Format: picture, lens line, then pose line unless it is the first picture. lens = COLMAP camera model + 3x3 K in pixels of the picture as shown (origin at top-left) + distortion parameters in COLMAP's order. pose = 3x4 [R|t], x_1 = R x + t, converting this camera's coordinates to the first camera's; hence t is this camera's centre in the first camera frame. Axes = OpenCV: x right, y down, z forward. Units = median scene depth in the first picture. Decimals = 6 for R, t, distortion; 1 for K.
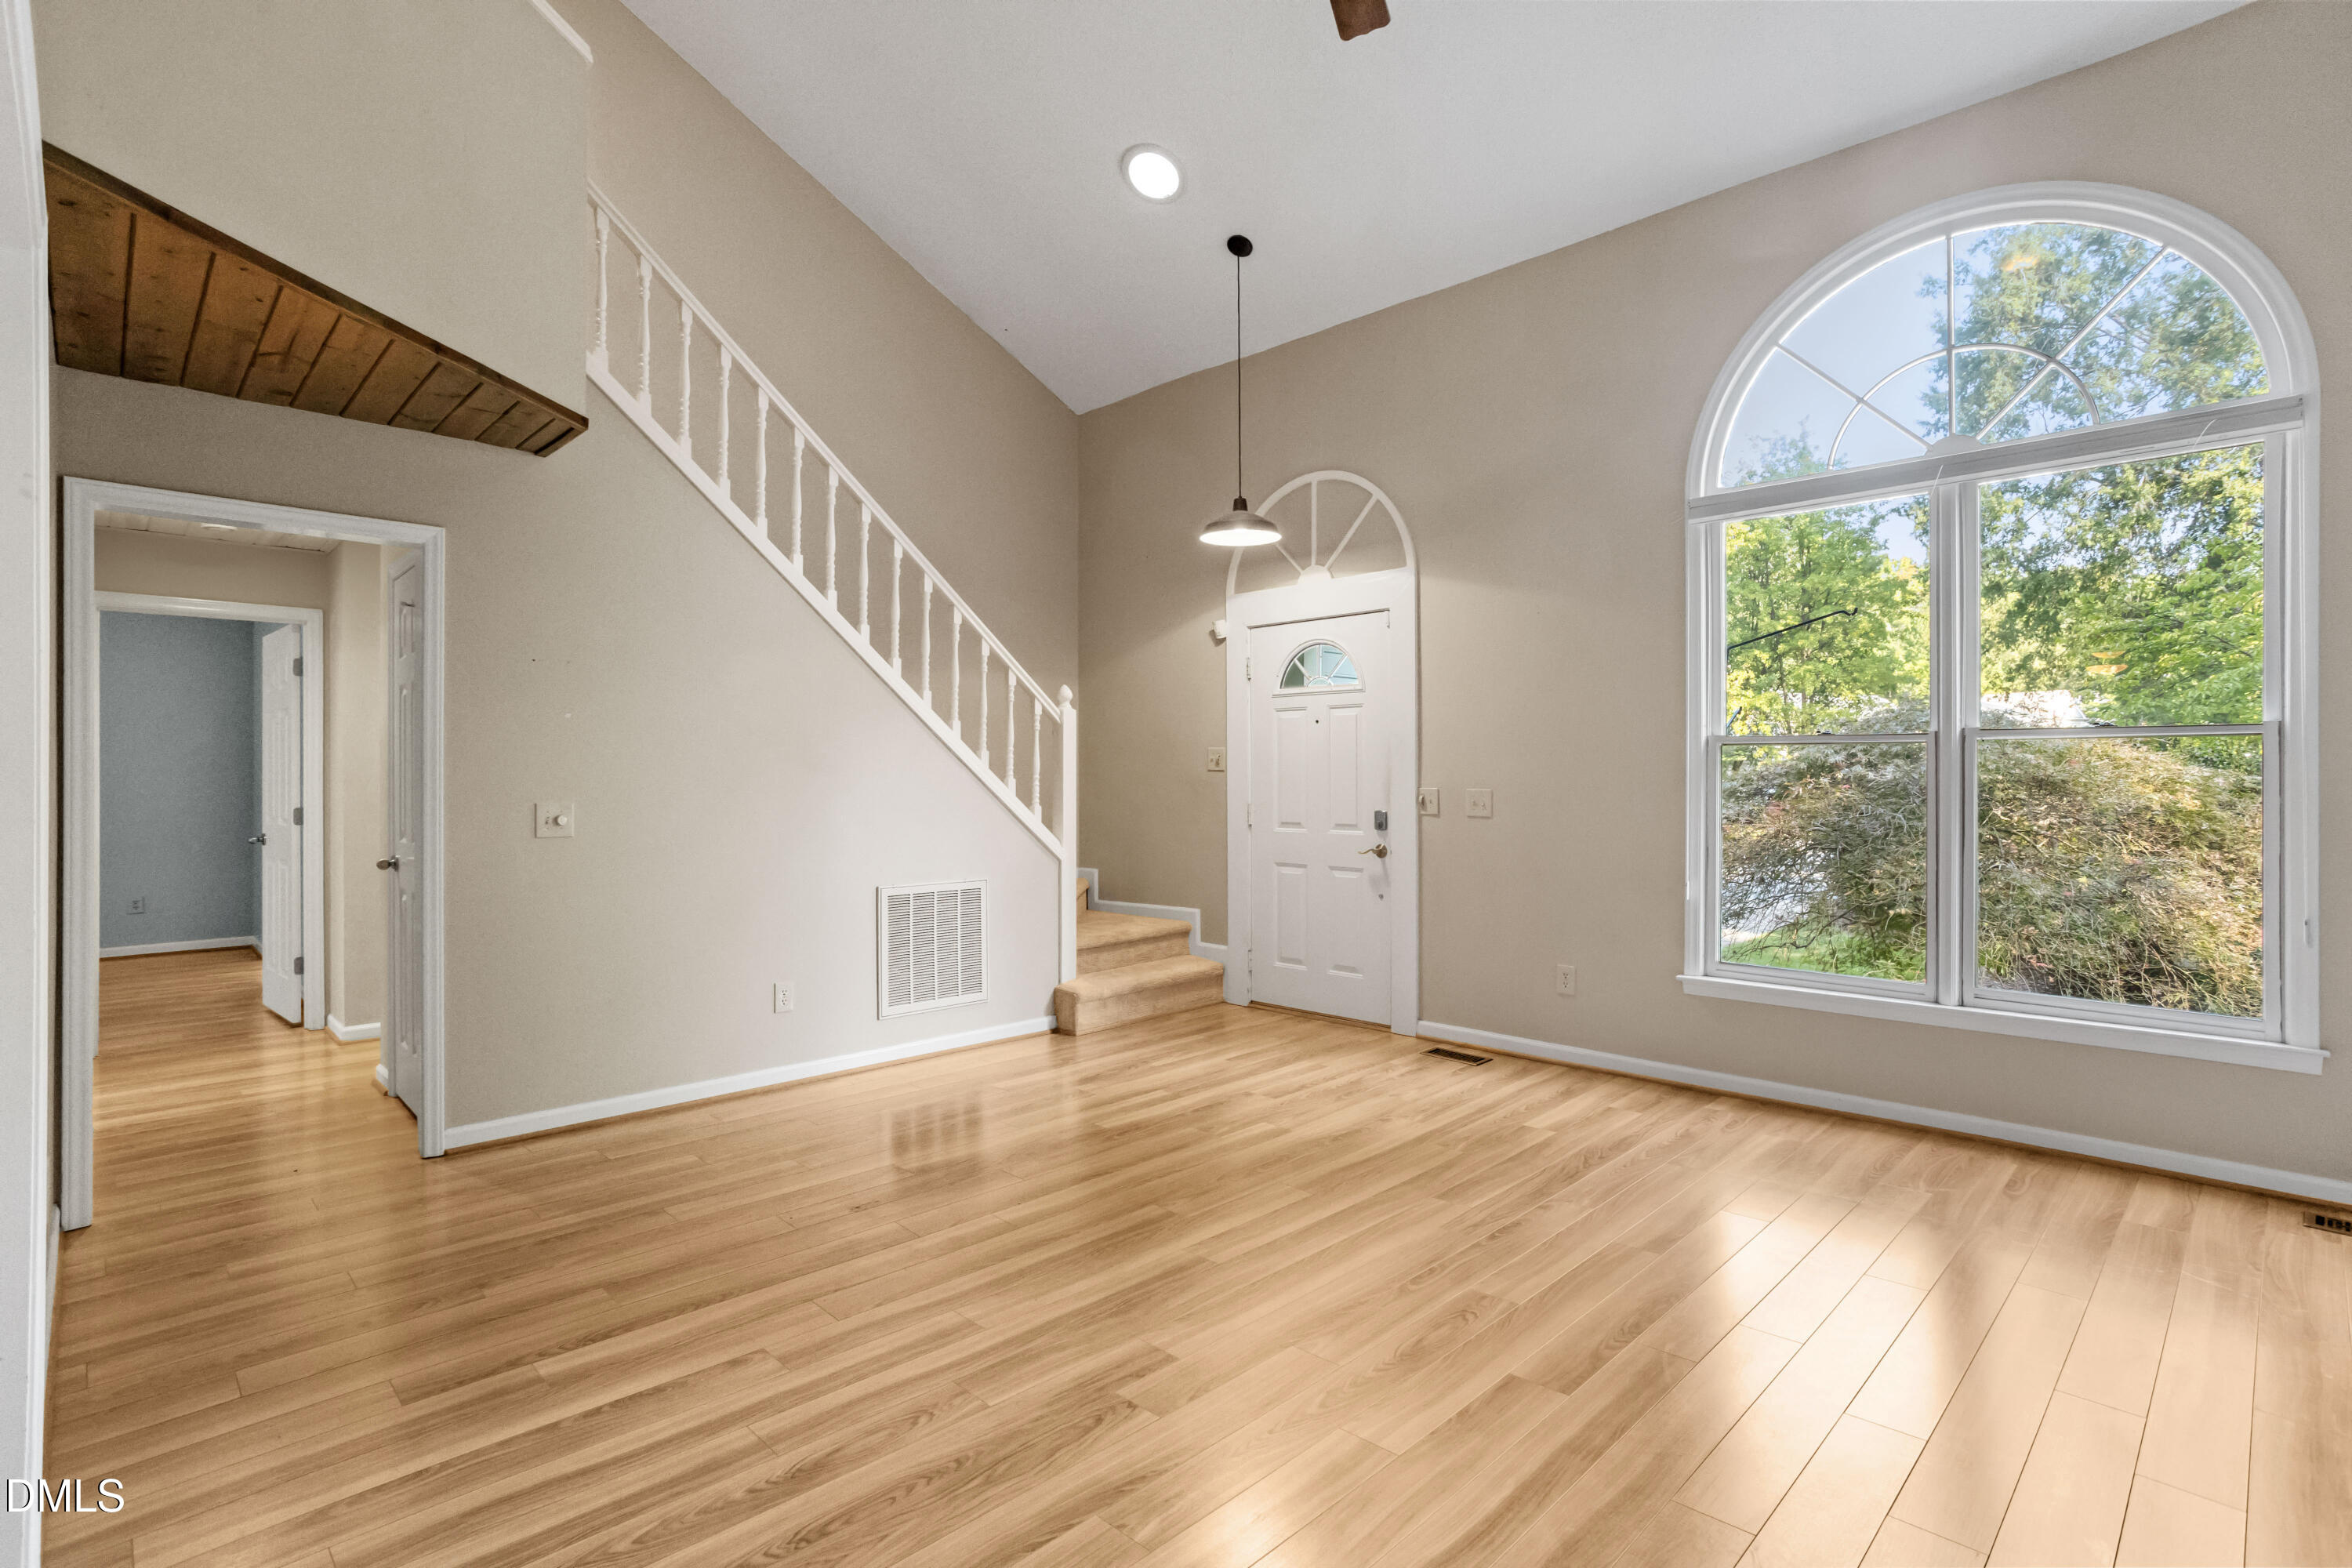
lens RADIAL K [[1136.7, 0, 1172.3], [0, 1136.7, 770.1], [0, 0, 1]] dist [-0.056385, 0.037519]
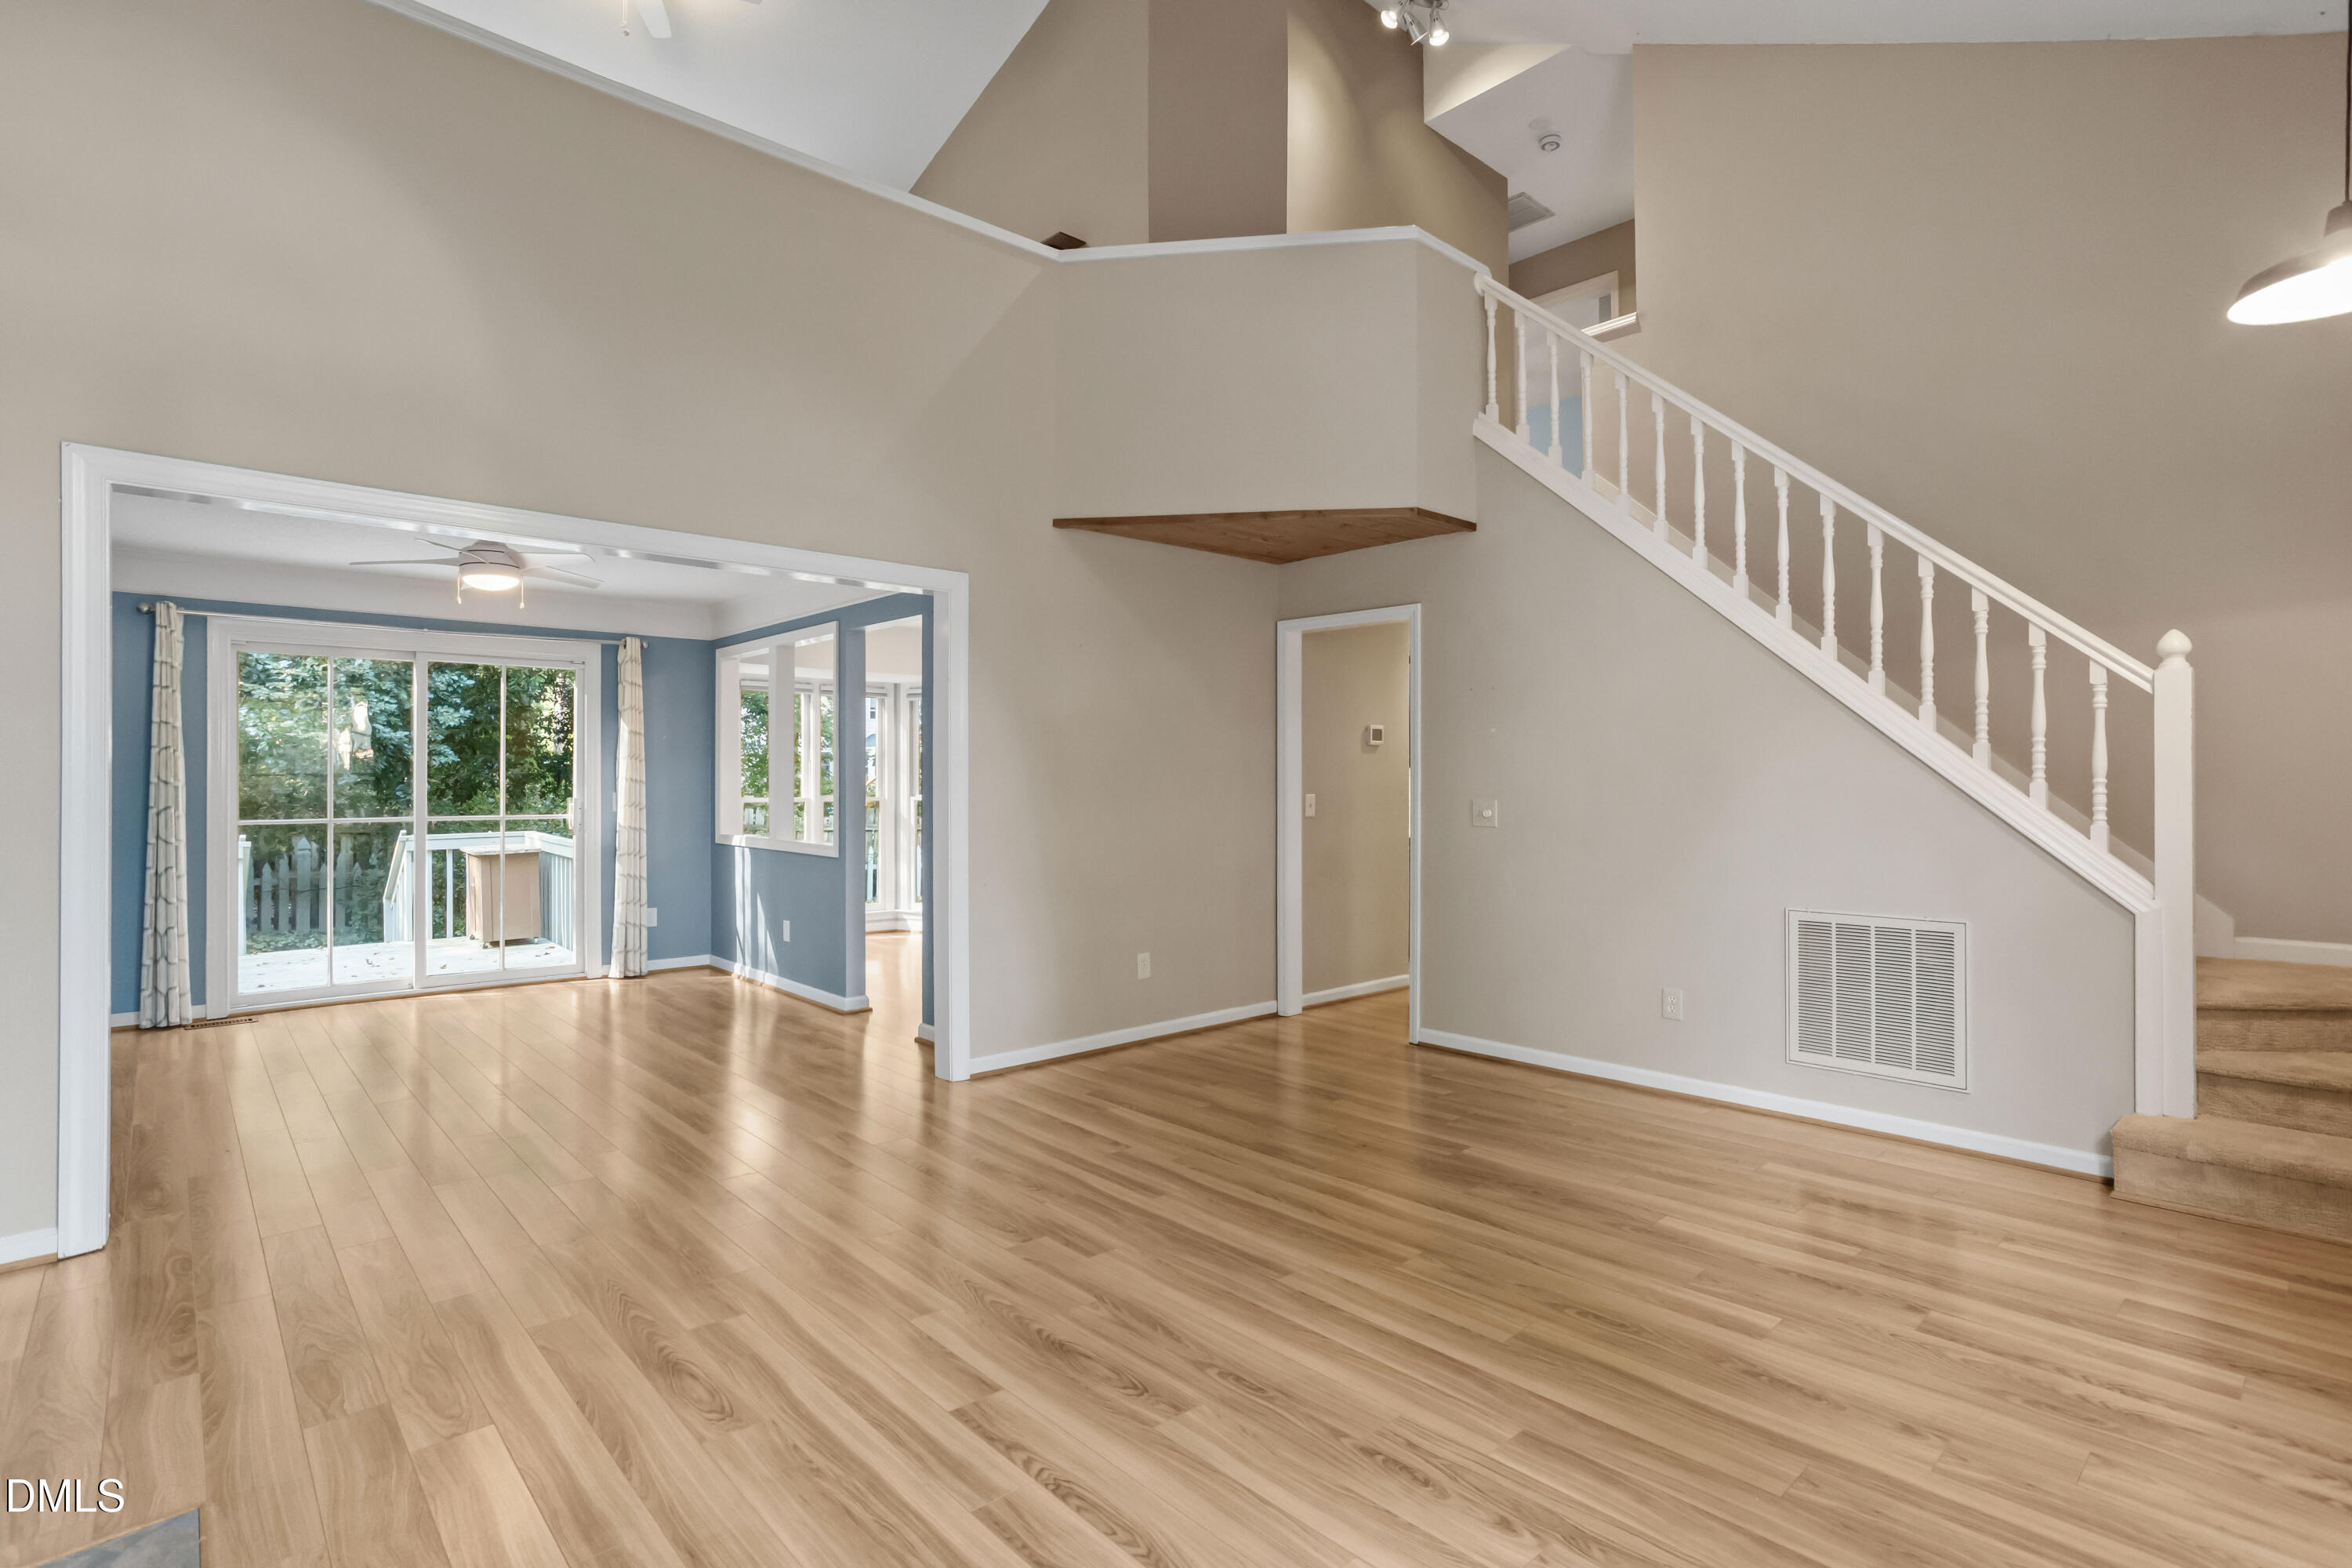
lens RADIAL K [[1136.7, 0, 1172.3], [0, 1136.7, 770.1], [0, 0, 1]] dist [-0.056385, 0.037519]
pose [[-0.045914, -0.004957, -0.998933, 0.577860], [0.008301, 0.999951, -0.005343, -0.001332], [0.998911, -0.008537, -0.045871, 0.537557]]
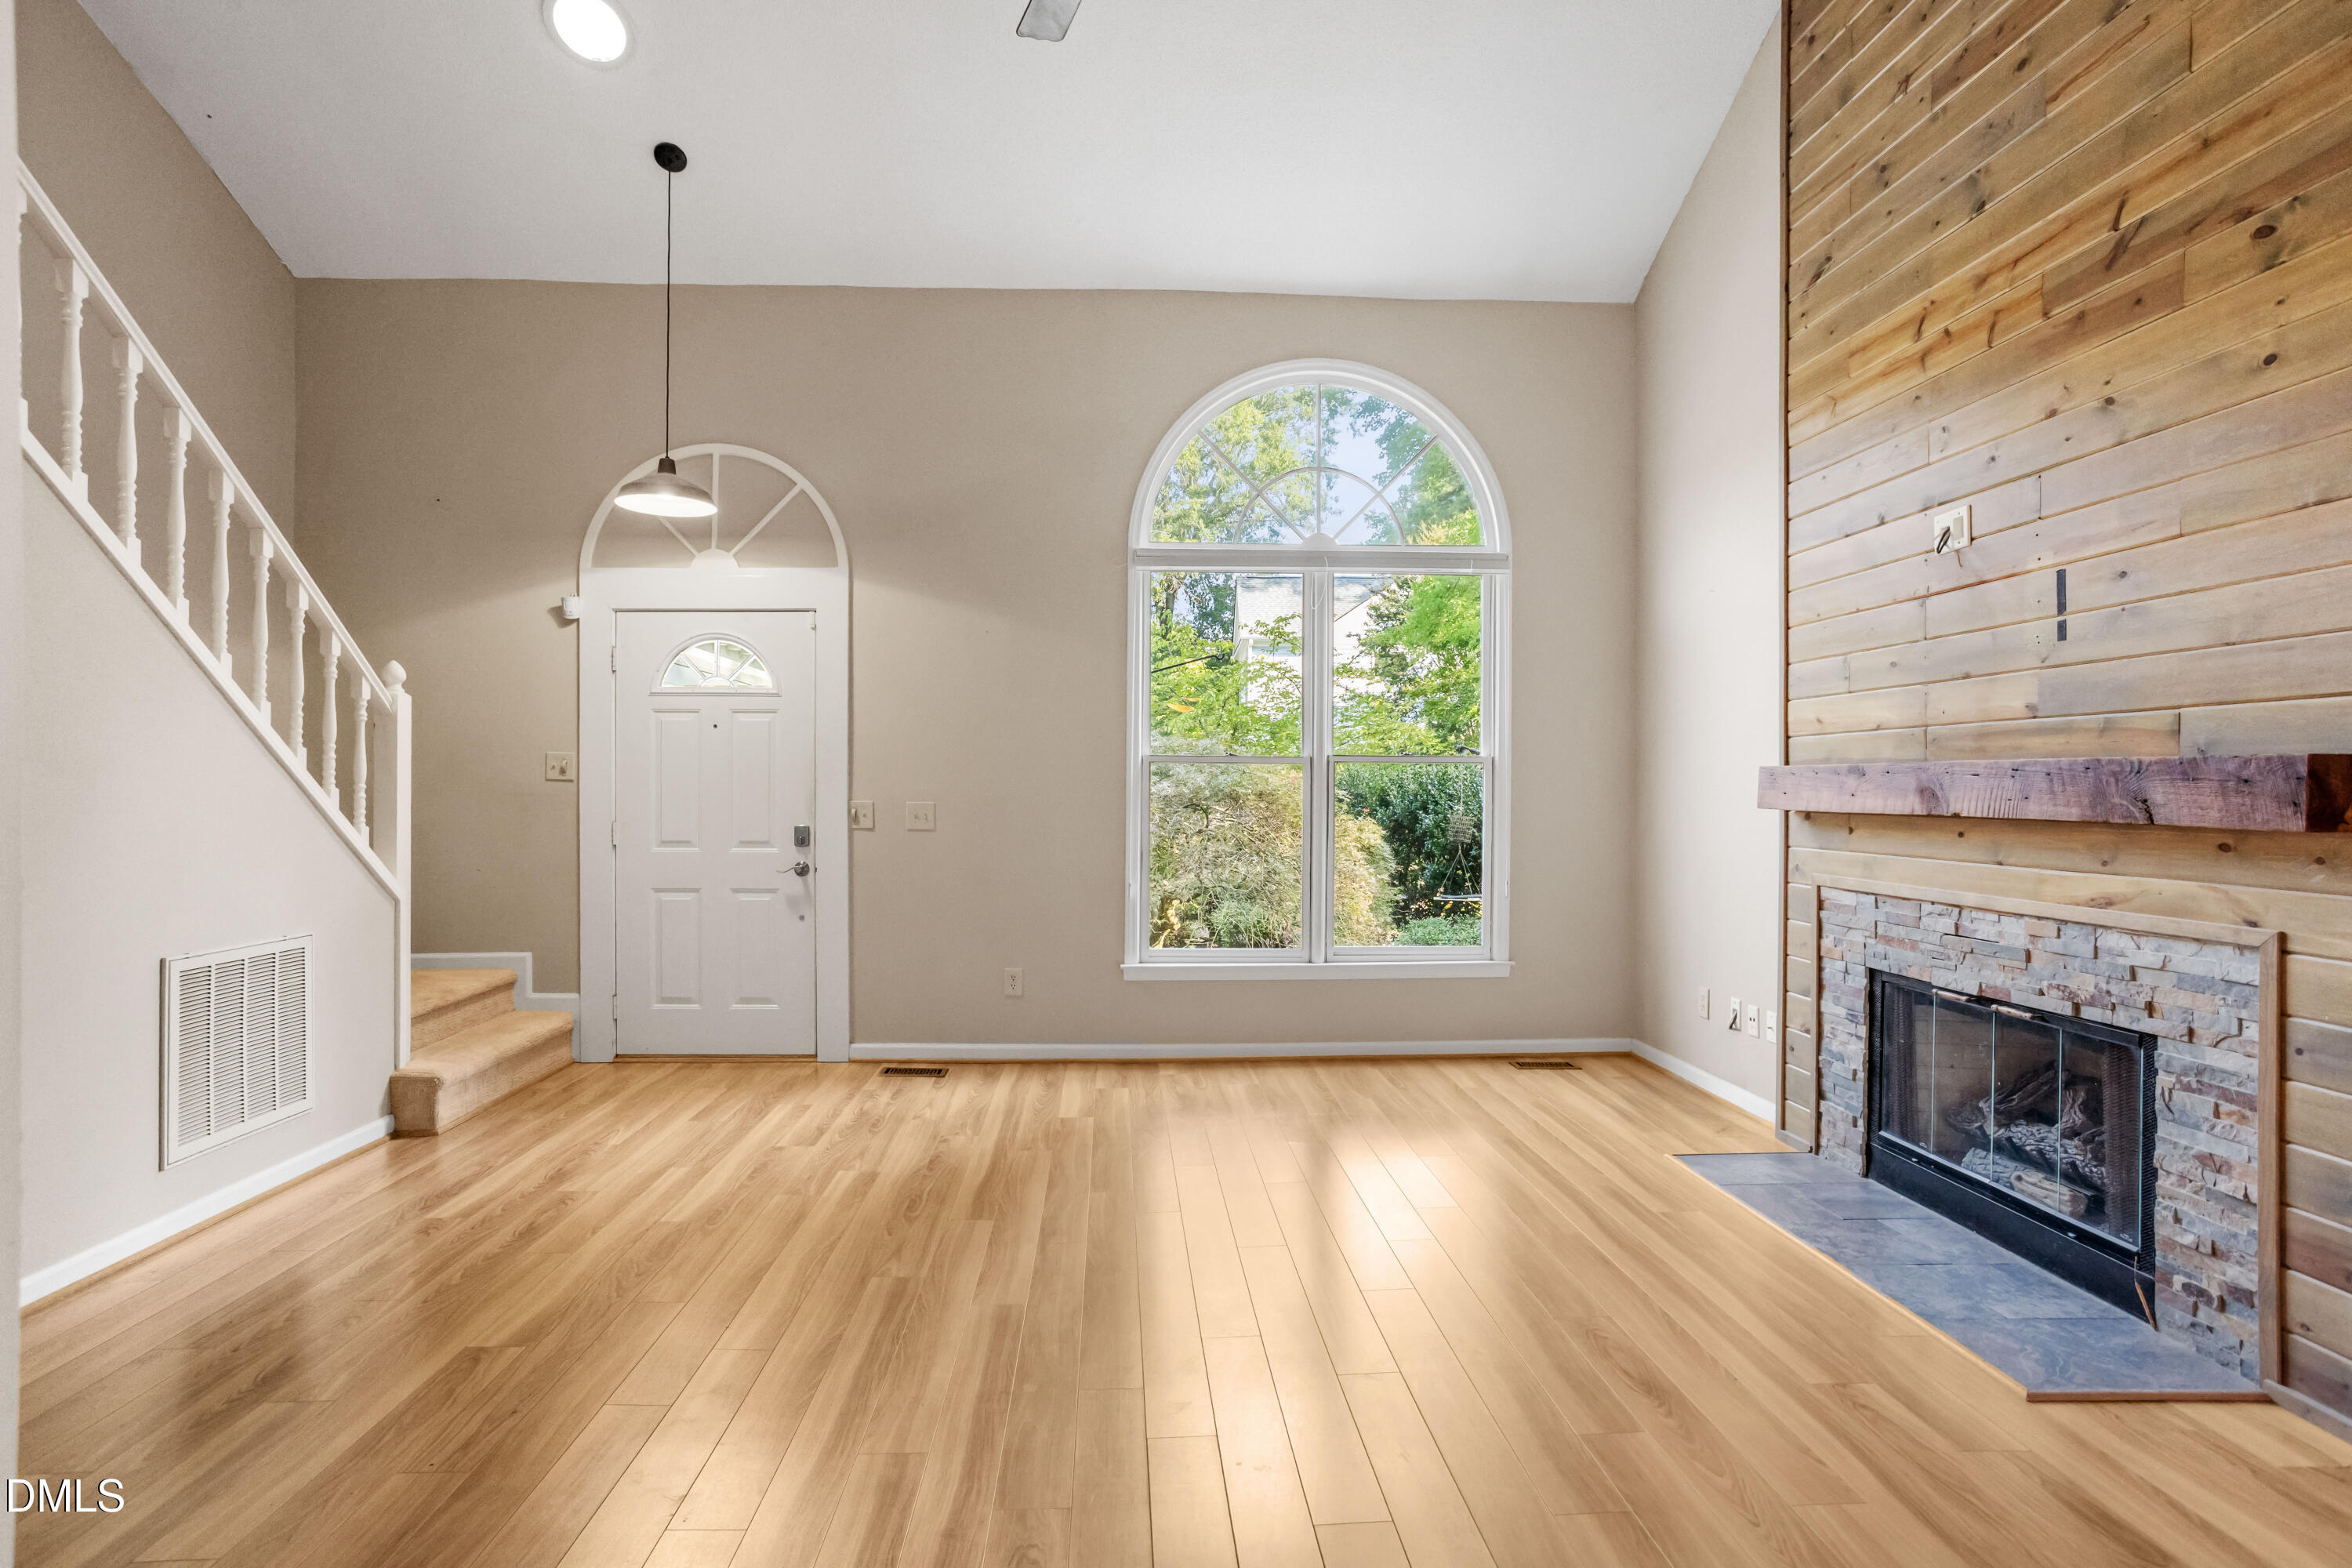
lens RADIAL K [[1164.1, 0, 1168.4], [0, 1164.1, 796.0], [0, 0, 1]] dist [-0.060023, 0.042193]
pose [[0.670599, 0.001914, 0.741818, -0.334466], [-0.008373, 0.999952, 0.004989, 0.004681], [-0.741773, -0.009557, 0.670583, 0.150991]]
